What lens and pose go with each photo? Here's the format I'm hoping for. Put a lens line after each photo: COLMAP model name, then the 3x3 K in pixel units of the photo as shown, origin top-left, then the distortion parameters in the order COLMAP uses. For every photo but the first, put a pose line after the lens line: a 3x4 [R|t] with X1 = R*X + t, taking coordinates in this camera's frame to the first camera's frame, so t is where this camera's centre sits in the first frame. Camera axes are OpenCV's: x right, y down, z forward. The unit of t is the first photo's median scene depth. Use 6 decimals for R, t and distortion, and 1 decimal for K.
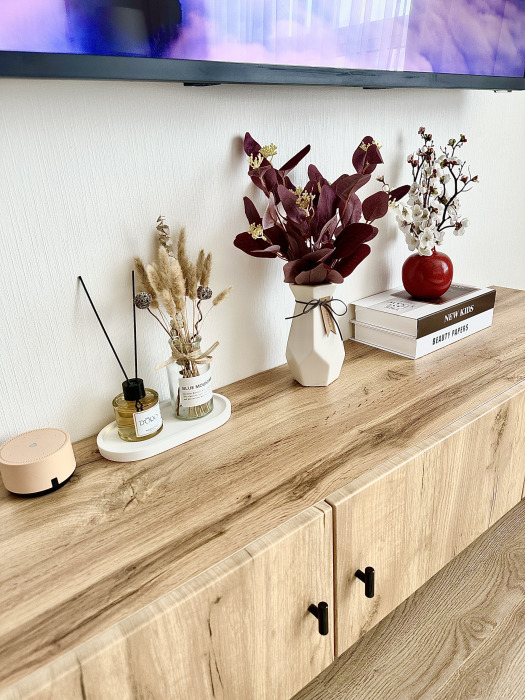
lens RADIAL K [[496.6, 0, 262.5], [0, 496.6, 350.0], [0, 0, 1]] dist [0.105554, -0.174651]
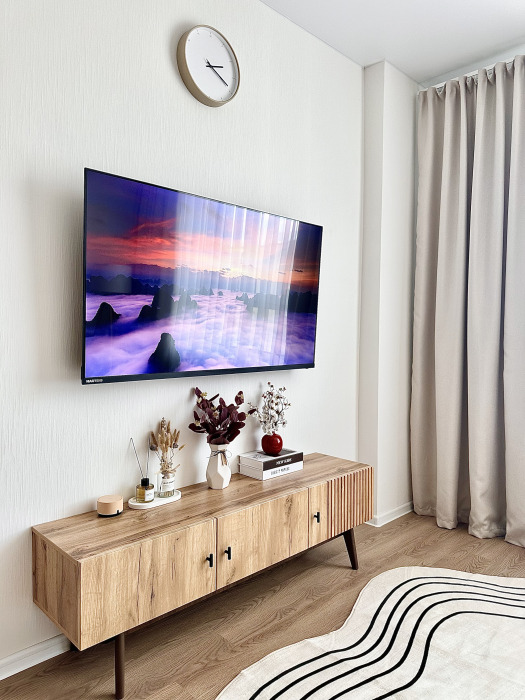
lens RADIAL K [[496.6, 0, 262.5], [0, 496.6, 350.0], [0, 0, 1]] dist [0.105554, -0.174651]
pose [[0.990488, 0.070334, 0.118267, -0.010428], [-0.027187, 0.942581, -0.332868, 0.261734], [-0.134888, 0.326487, 0.935527, -1.605860]]
